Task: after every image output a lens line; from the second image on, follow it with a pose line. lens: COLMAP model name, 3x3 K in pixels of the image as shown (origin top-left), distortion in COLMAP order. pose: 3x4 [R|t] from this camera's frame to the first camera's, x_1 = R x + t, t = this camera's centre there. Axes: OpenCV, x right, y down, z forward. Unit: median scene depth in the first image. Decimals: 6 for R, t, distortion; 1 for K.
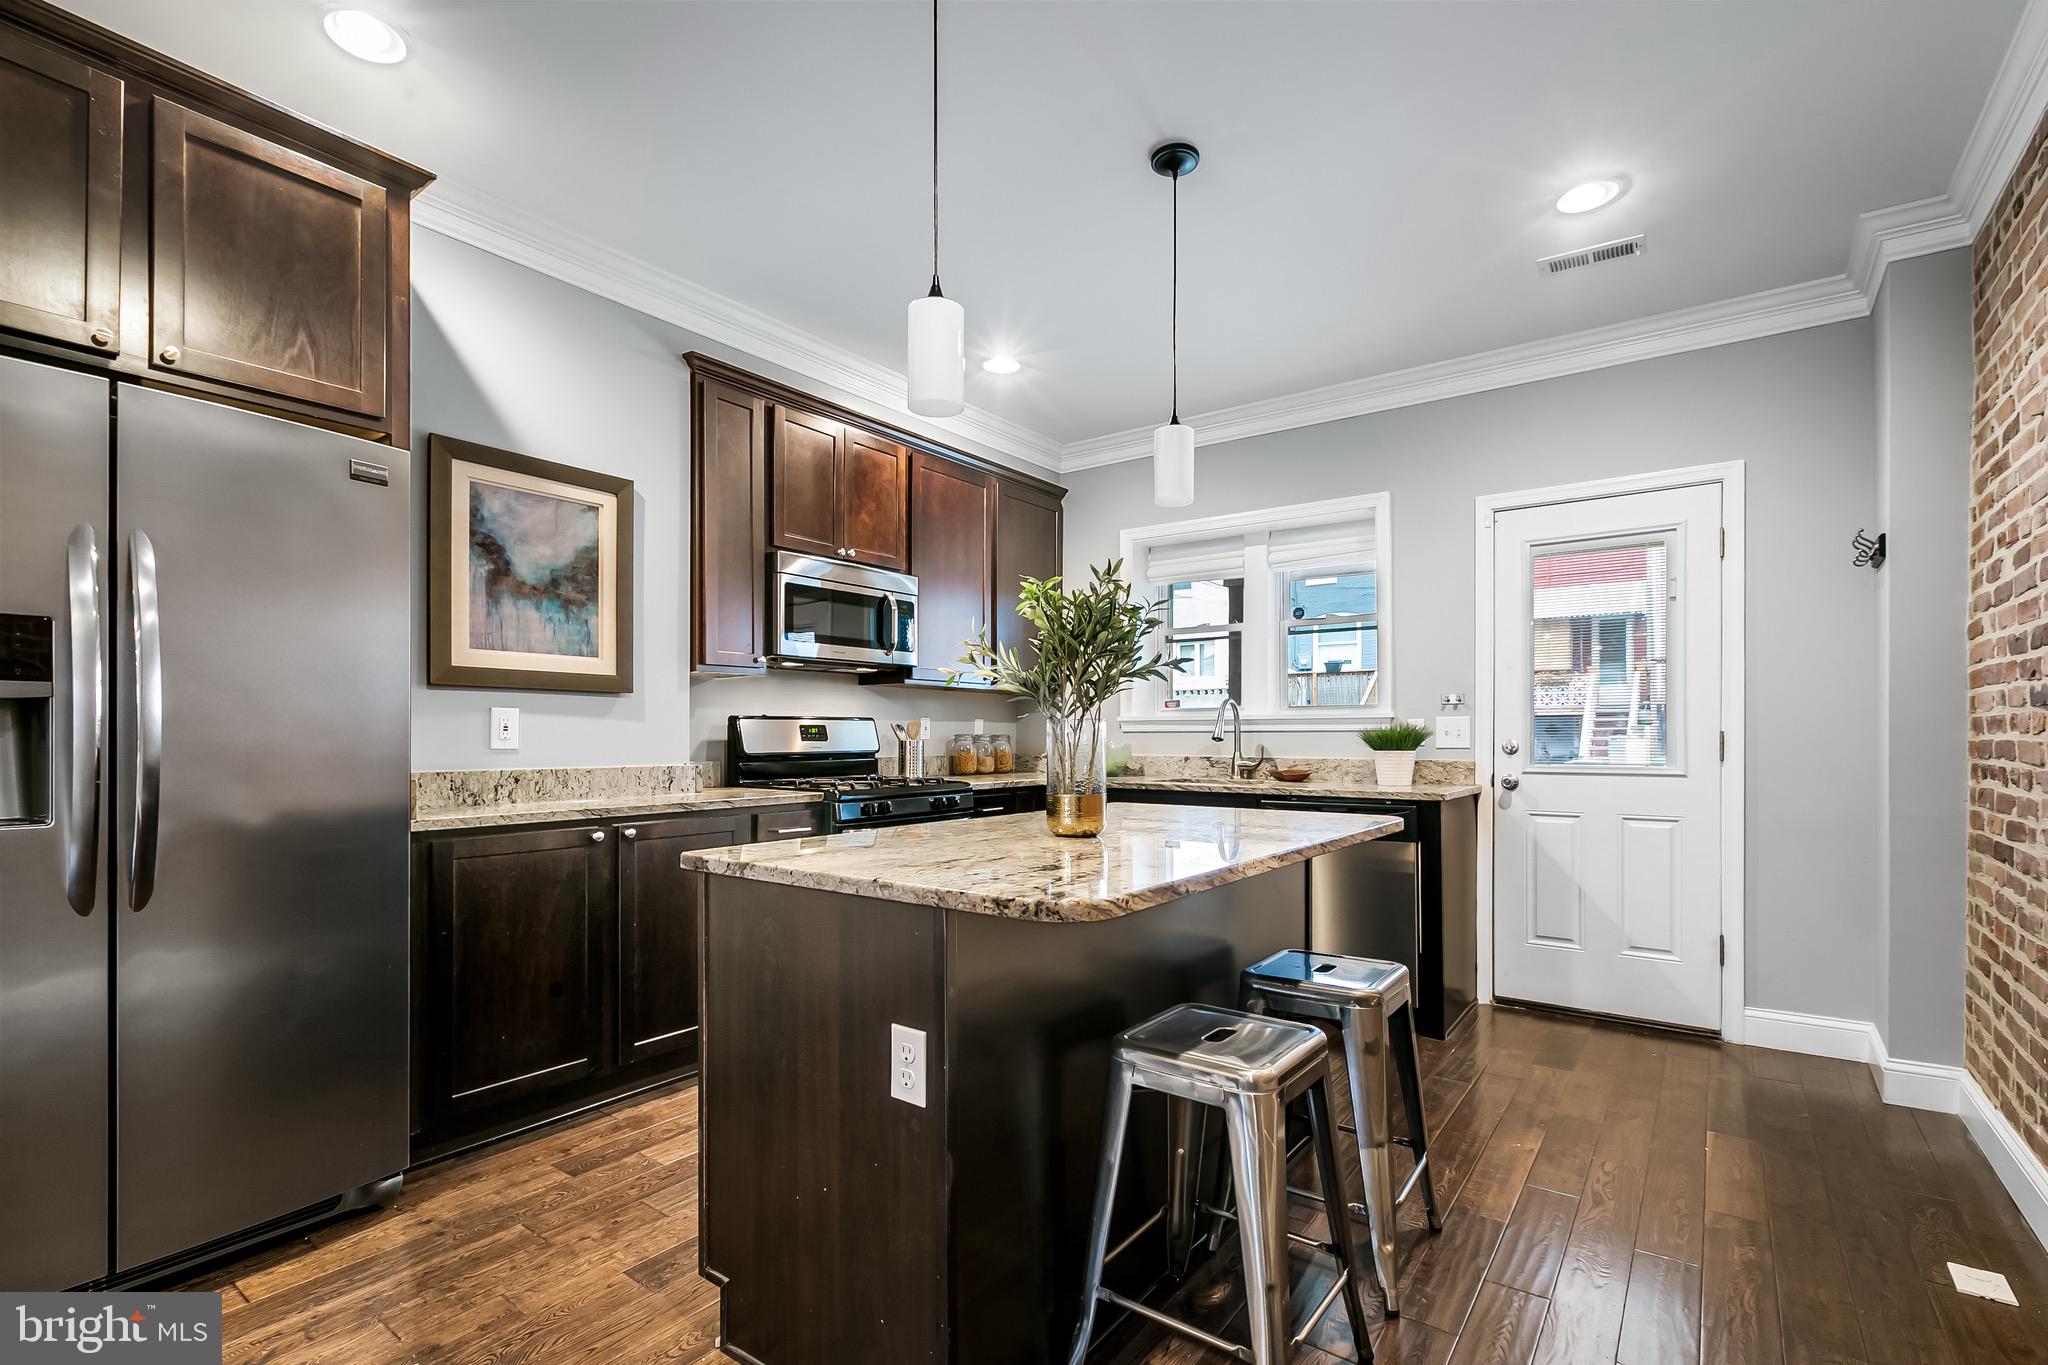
lens RADIAL K [[934.8, 0, 1013.0], [0, 934.8, 736.0], [0, 0, 1]] dist [0.001389, 0.000326]
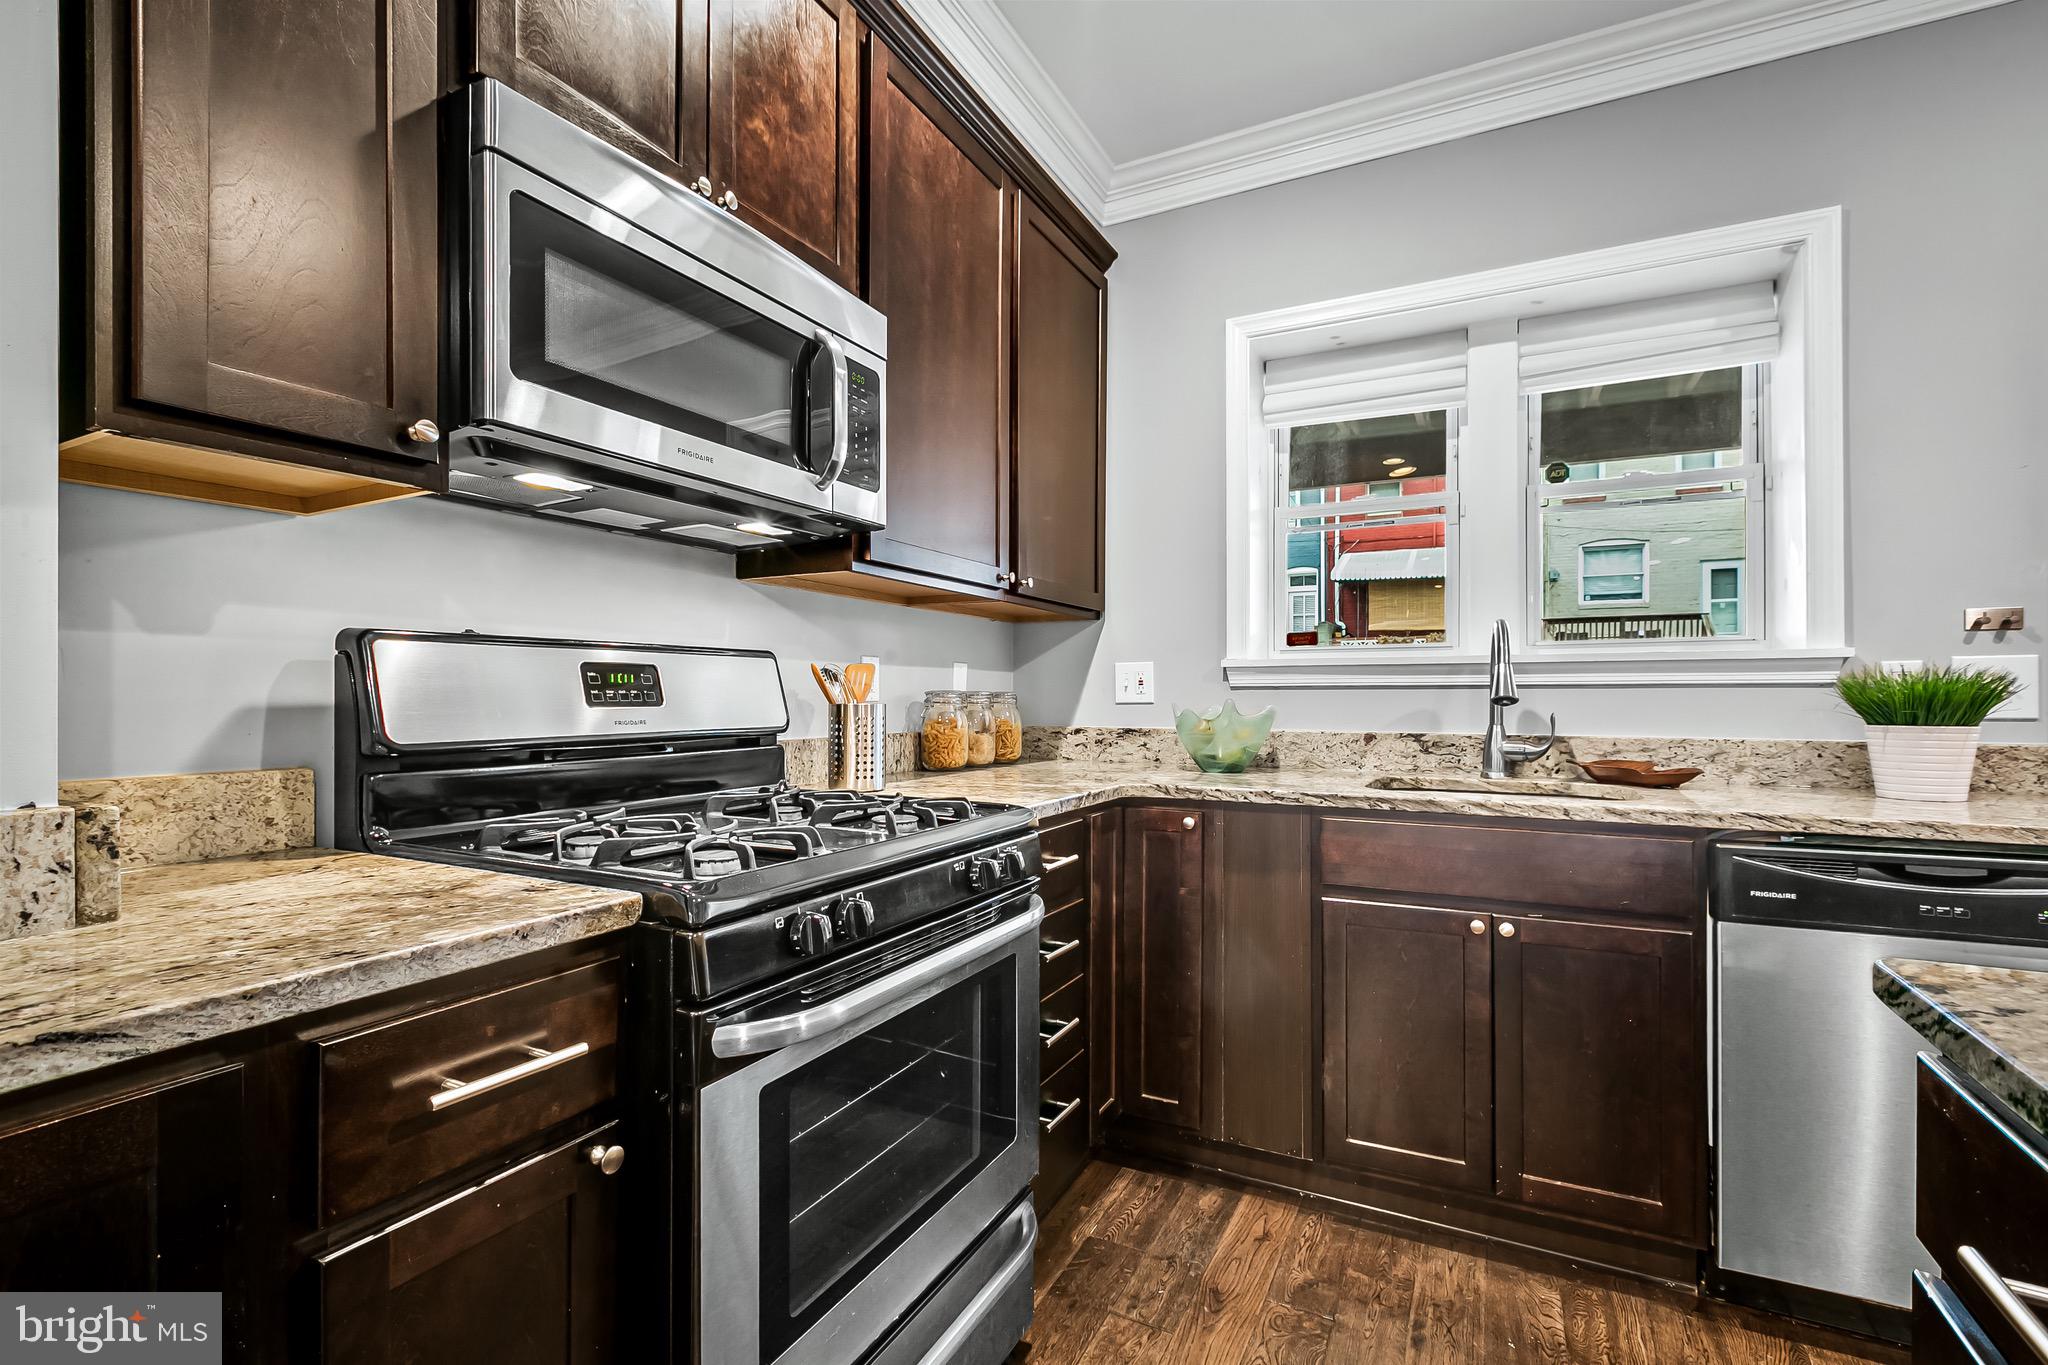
lens RADIAL K [[925.5, 0, 1023.6], [0, 925.5, 698.1], [0, 0, 1]] dist [-0.000980, -0.000151]
pose [[0.985419, 0.000749, 0.170142, -0.110965], [-0.001074, 0.999998, 0.001821, 0.001307], [-0.170141, -0.001977, 0.985418, 0.573590]]
